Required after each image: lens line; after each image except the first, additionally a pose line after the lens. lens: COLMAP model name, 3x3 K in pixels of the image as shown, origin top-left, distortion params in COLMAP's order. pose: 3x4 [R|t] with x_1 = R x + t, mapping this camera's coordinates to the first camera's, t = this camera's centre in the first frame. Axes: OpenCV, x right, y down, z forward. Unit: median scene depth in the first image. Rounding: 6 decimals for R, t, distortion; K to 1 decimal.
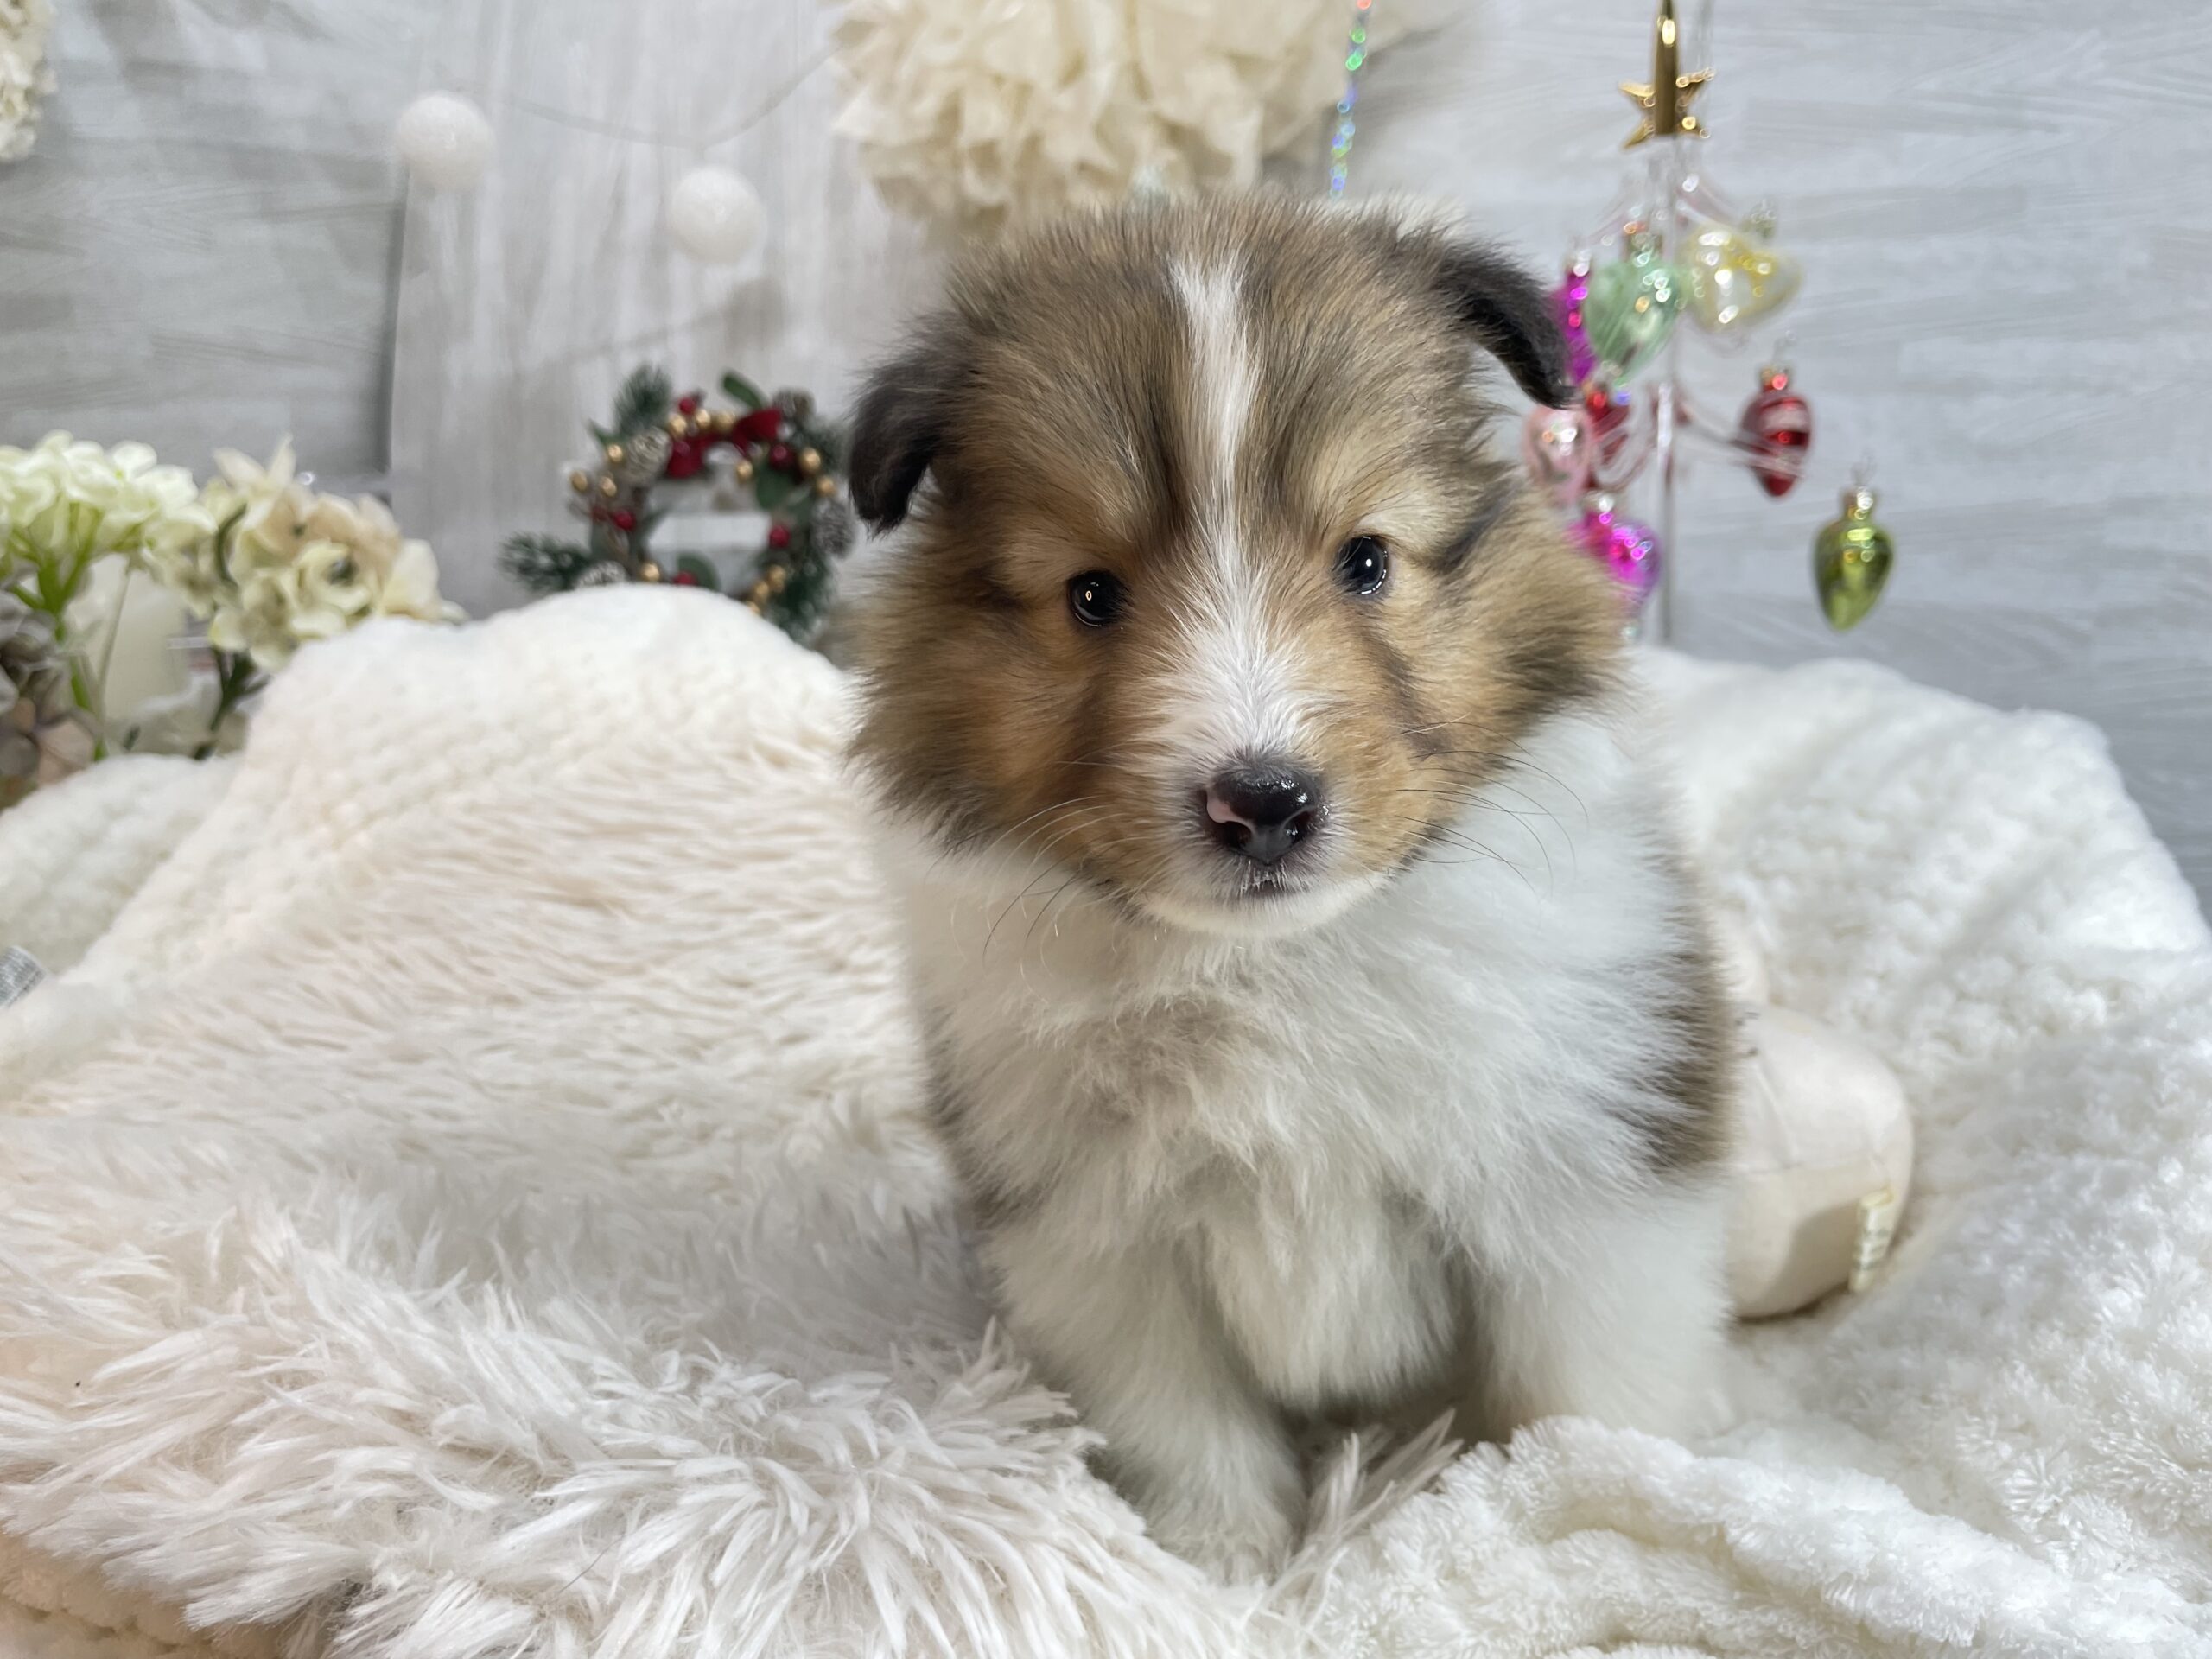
lens RADIAL K [[1742.5, 0, 1145.3], [0, 1742.5, 823.8], [0, 0, 1]] dist [-0.009156, -0.049336]
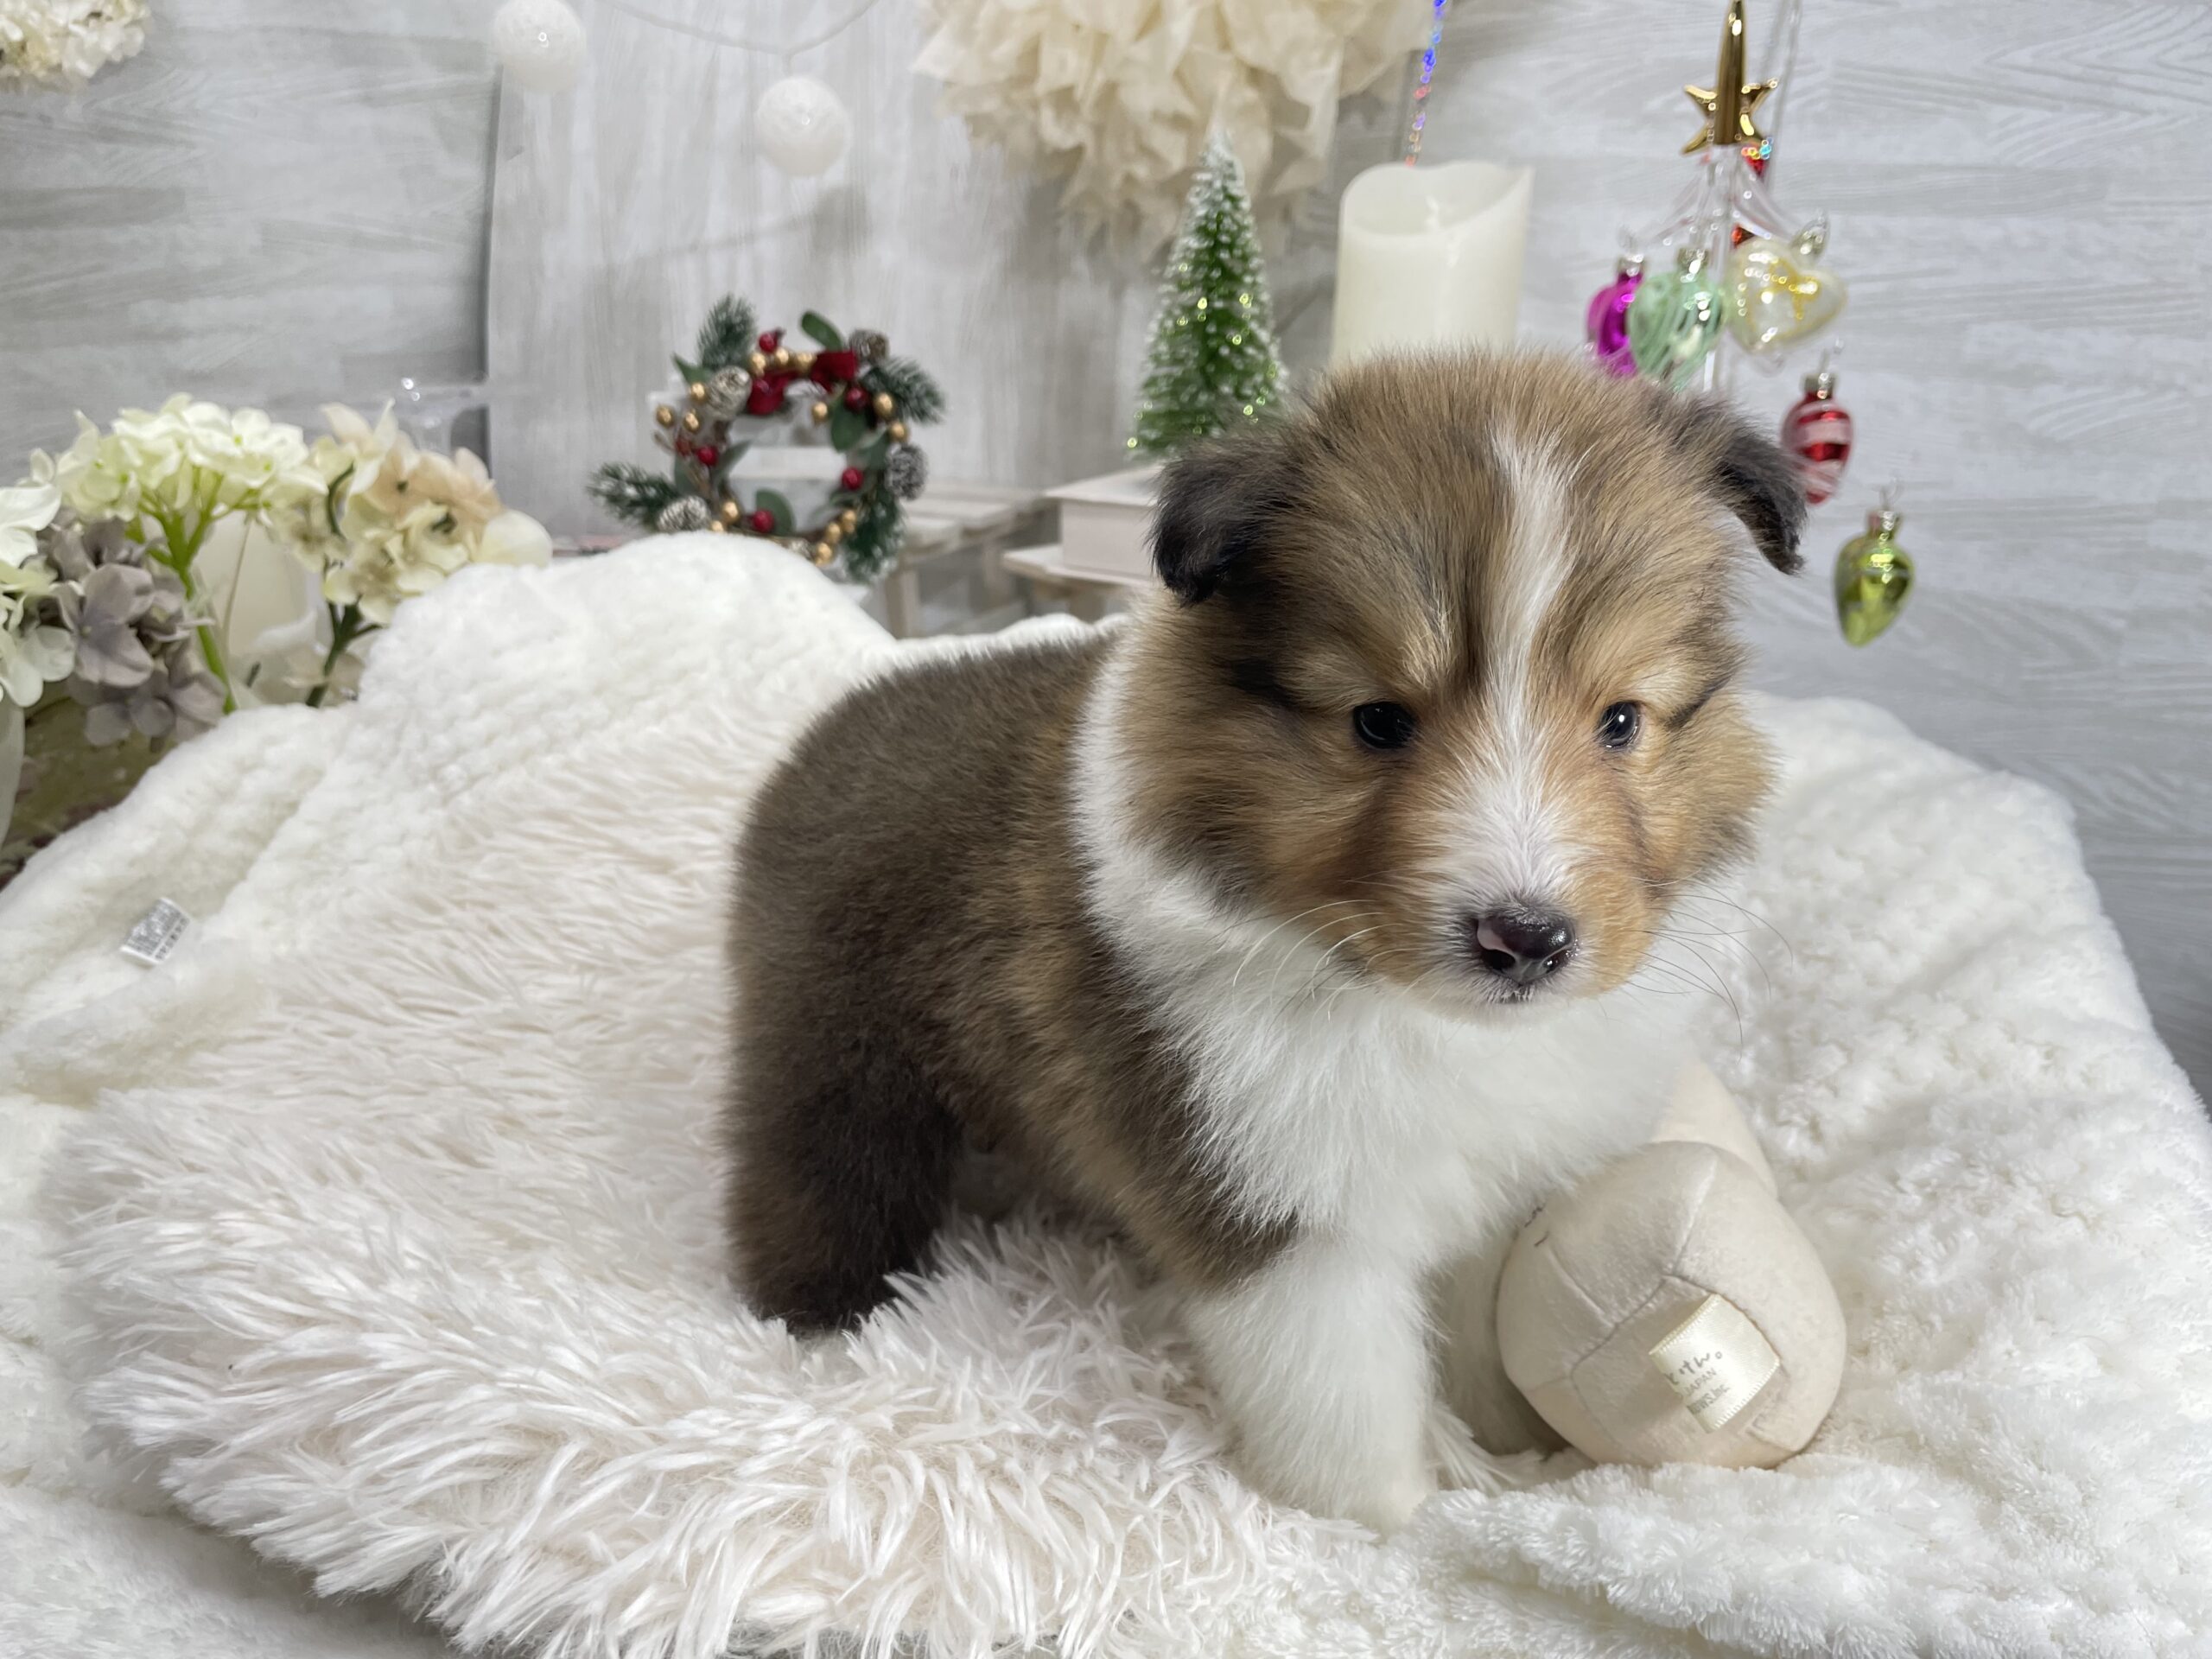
lens RADIAL K [[1742.5, 0, 1131.7], [0, 1742.5, 863.2], [0, 0, 1]] dist [-0.009156, -0.049336]
pose [[0.997399, 0.049111, -0.052753, 0.024331], [-0.042067, 0.990984, 0.127205, -0.079045], [0.058524, -0.124655, 0.990473, -0.056794]]
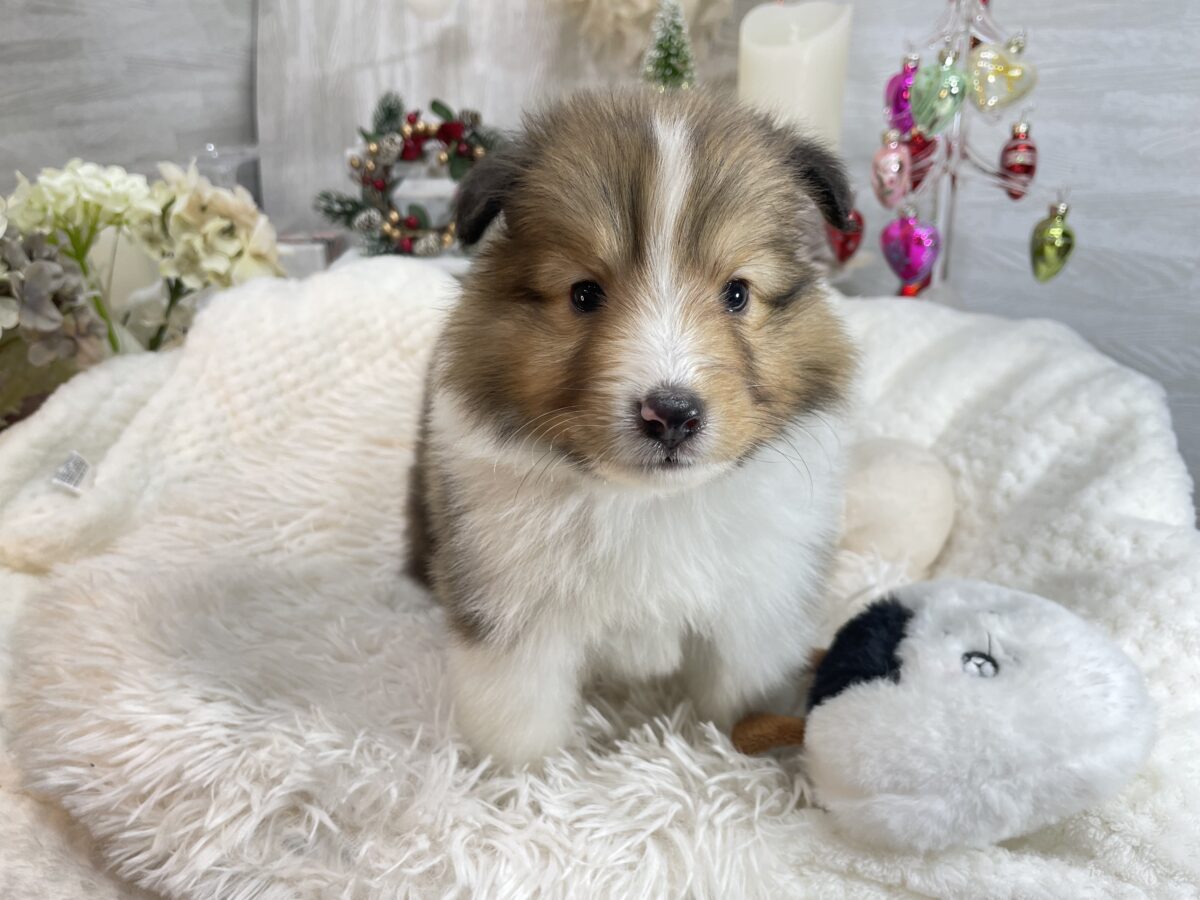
lens RADIAL K [[945.3, 0, 620.4], [0, 945.3, 456.8], [0, 0, 1]] dist [-0.009156, -0.049336]
pose [[0.997647, 0.031218, -0.061045, 0.024846], [-0.019170, 0.981827, 0.188807, -0.090451], [0.065830, -0.187193, 0.980115, -0.011946]]
